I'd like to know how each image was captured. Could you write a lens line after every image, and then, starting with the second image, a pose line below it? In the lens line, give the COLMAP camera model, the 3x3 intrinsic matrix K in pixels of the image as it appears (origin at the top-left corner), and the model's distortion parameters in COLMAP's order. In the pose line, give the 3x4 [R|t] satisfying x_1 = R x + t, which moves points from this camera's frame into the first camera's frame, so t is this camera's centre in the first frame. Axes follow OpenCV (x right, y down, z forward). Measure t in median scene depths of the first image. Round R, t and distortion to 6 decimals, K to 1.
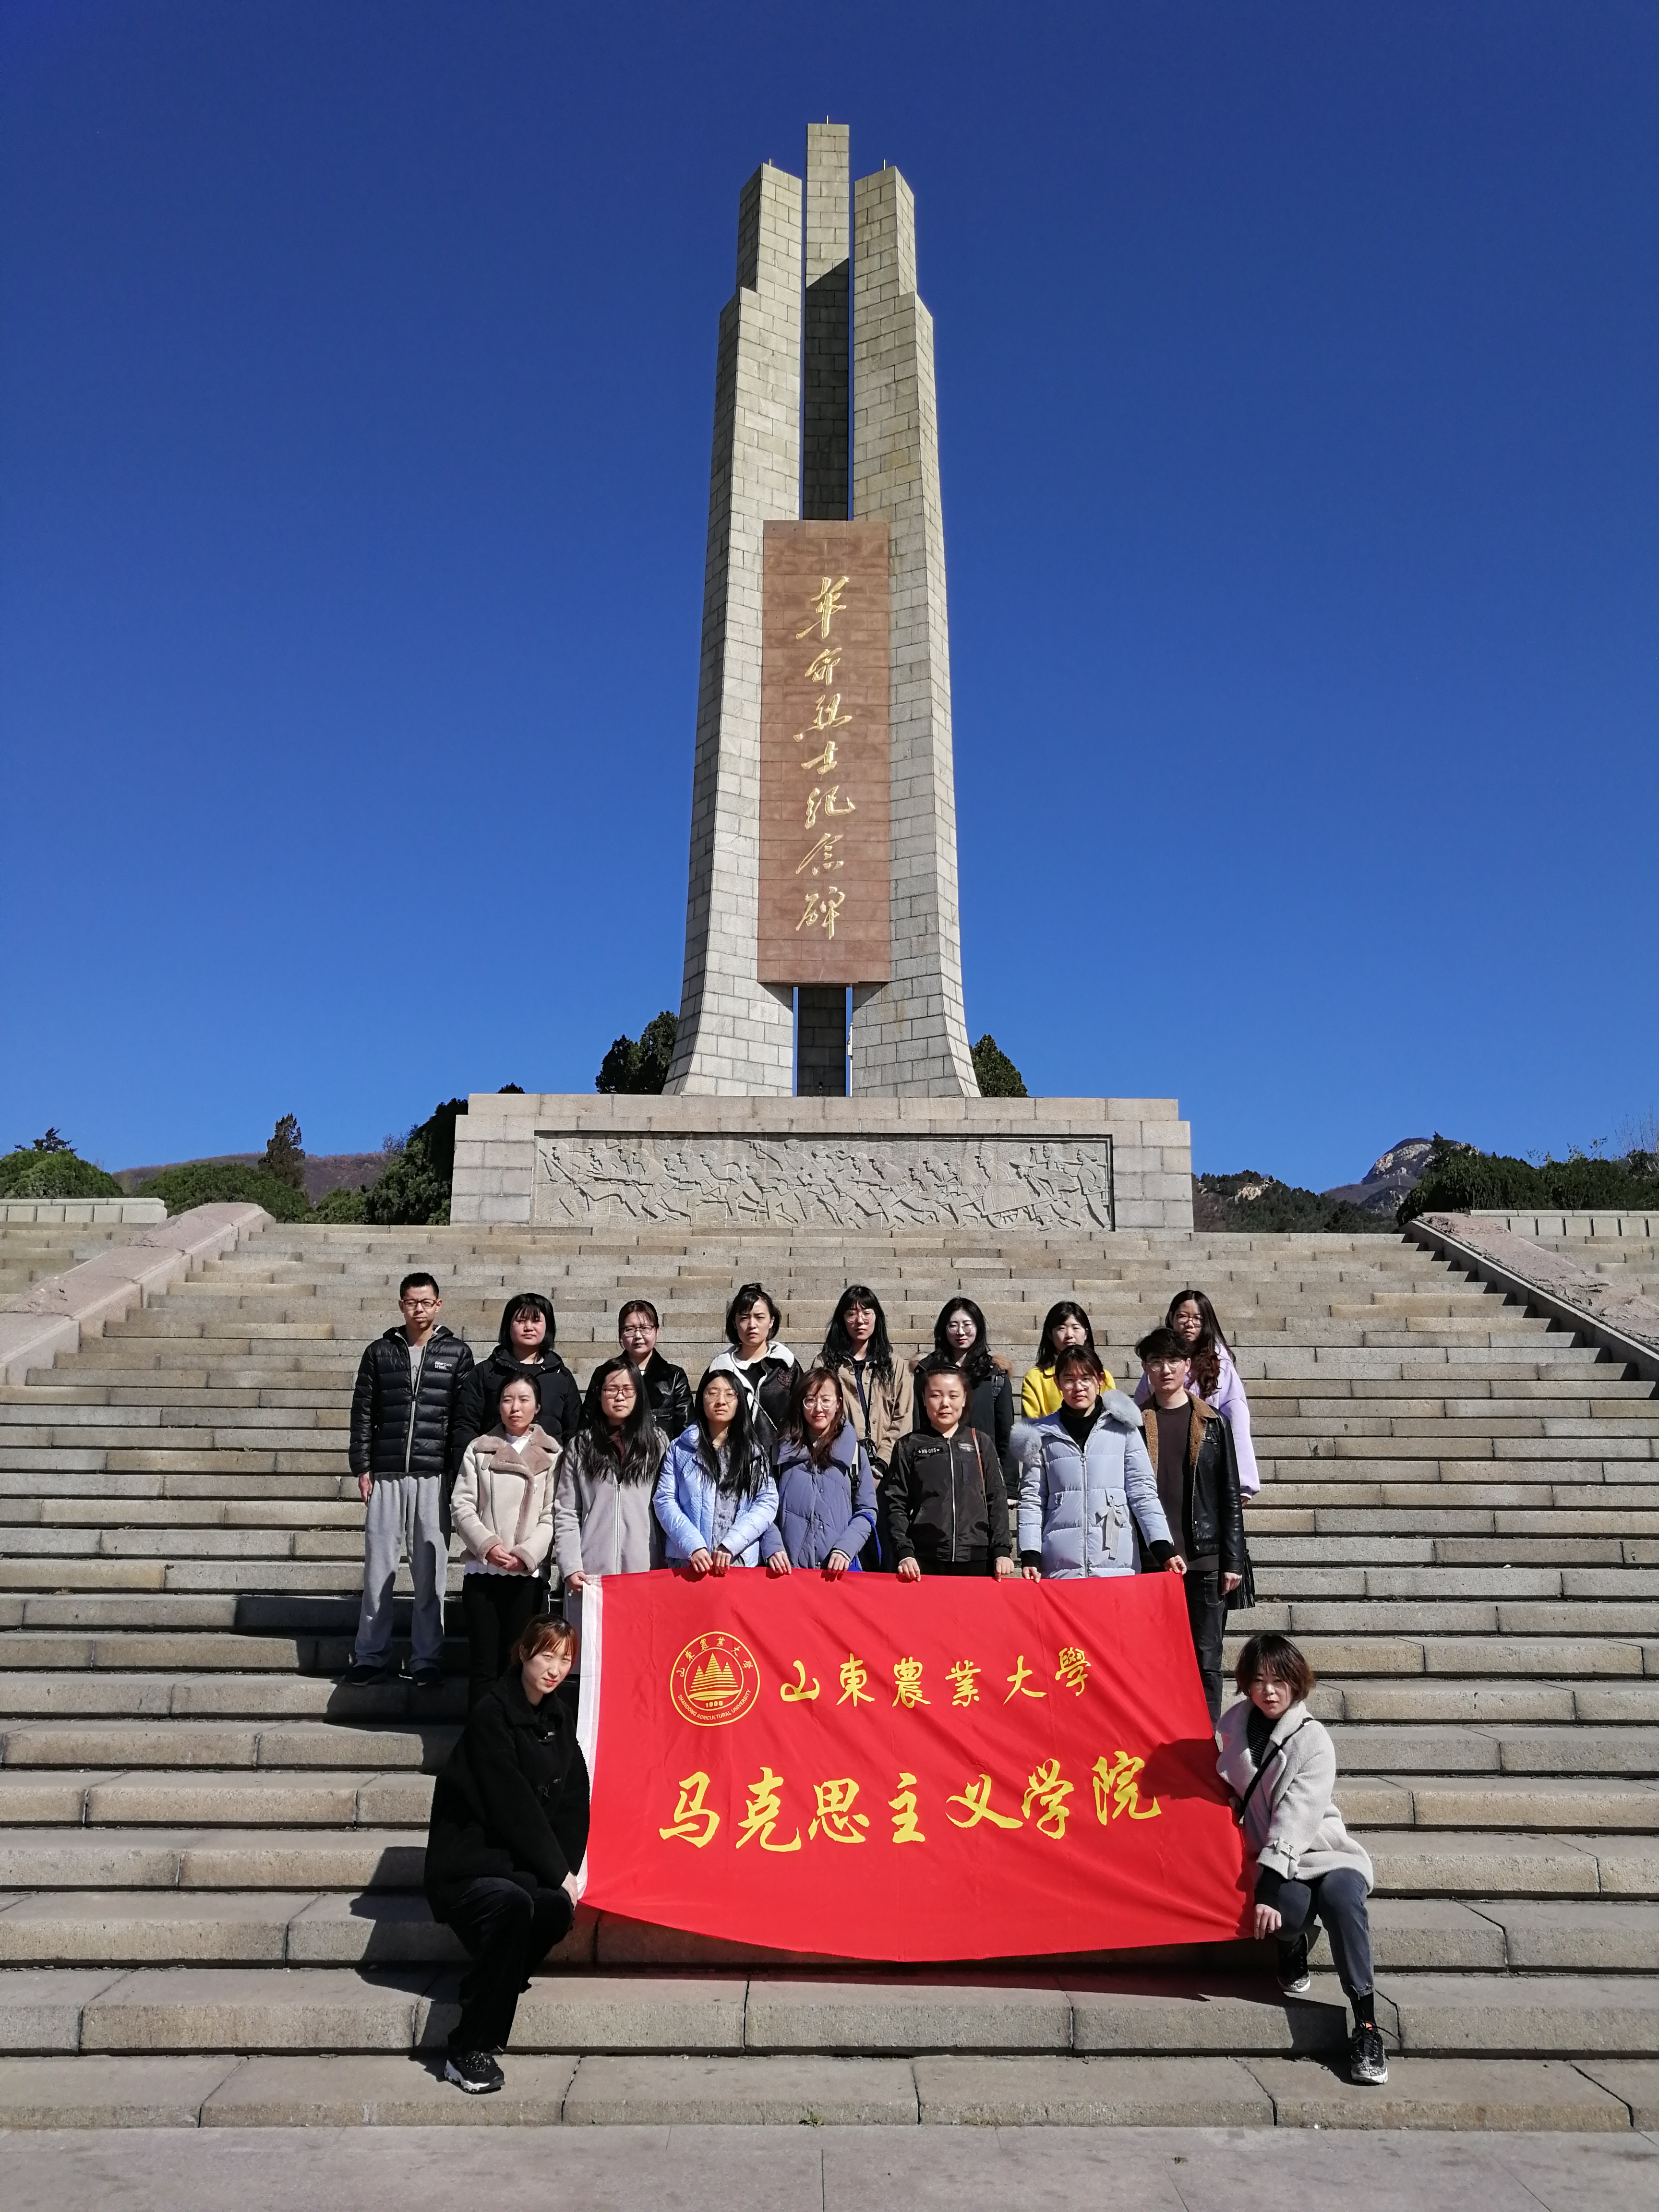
lens RADIAL K [[1703.7, 0, 826.3], [0, 1703.7, 1104.5], [0, 0, 1]] dist [-0.003650, -0.001578]
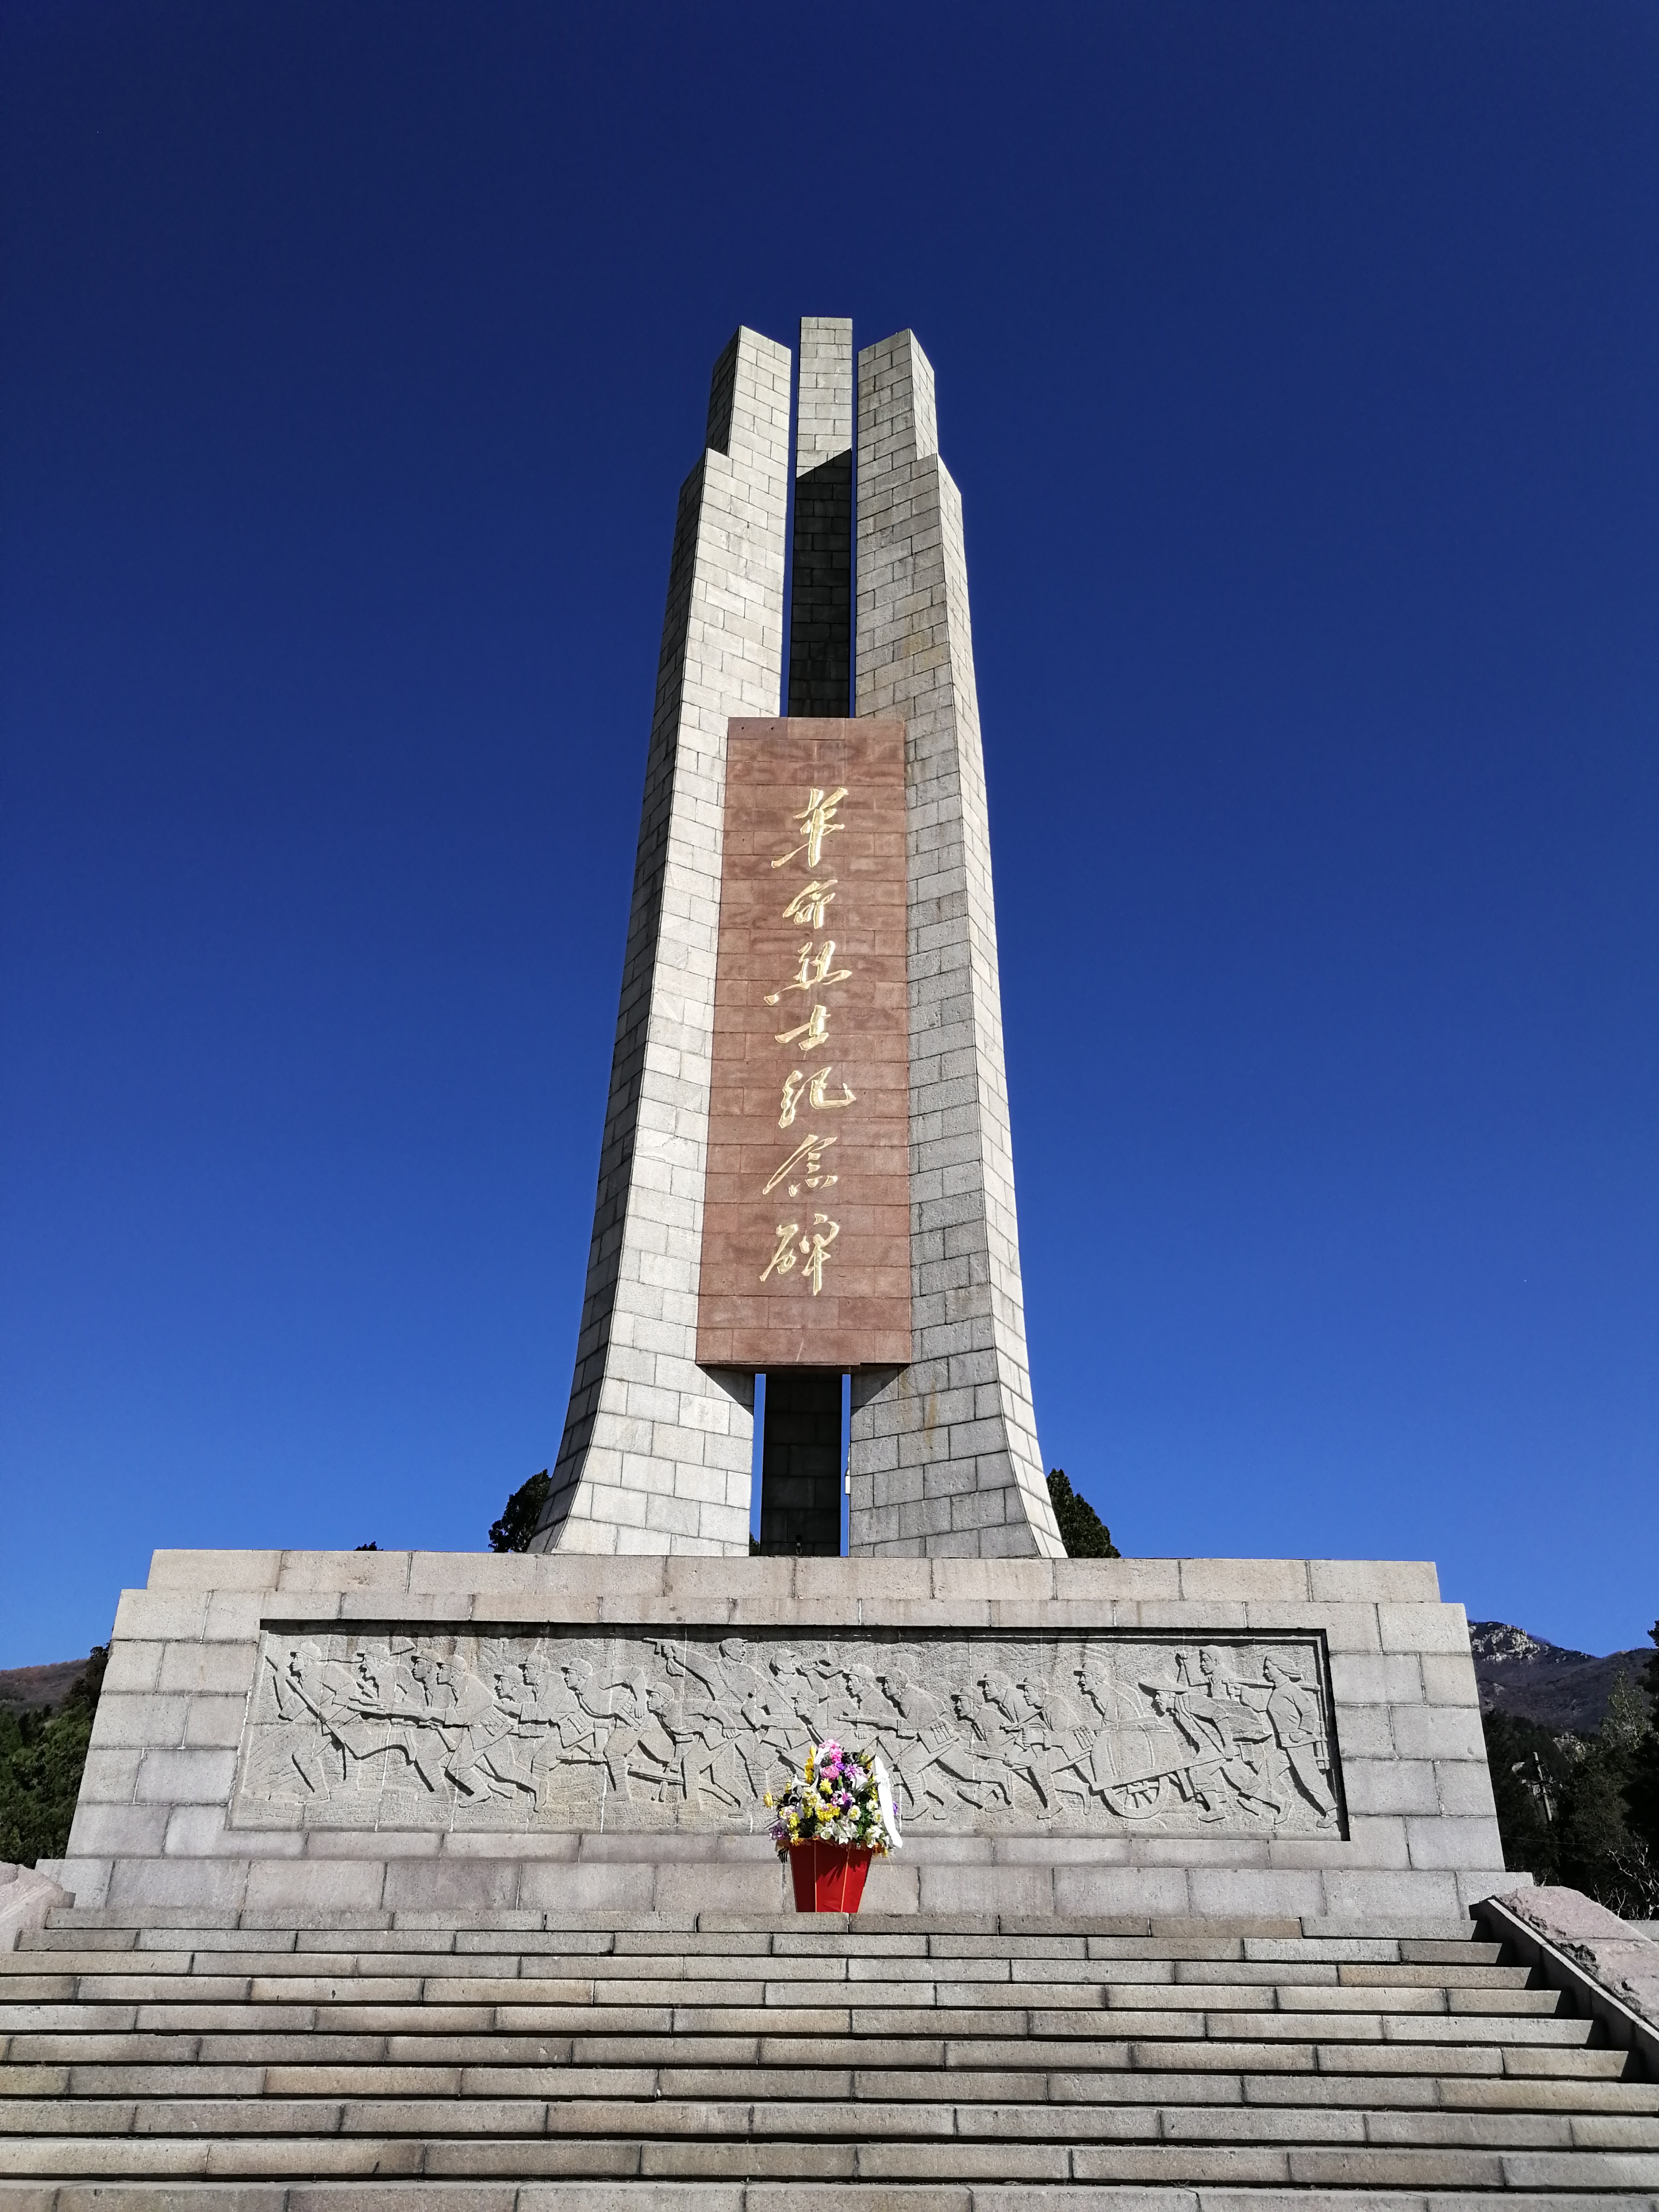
lens RADIAL K [[1703.7, 0, 854.1], [0, 1703.7, 1090.6], [0, 0, 1]] dist [-0.003650, -0.001578]
pose [[0.999979, 0.003049, 0.005696, 0.012626], [-0.001358, 0.961133, -0.276083, 0.002354], [-0.006316, 0.276069, 0.961117, 0.379700]]
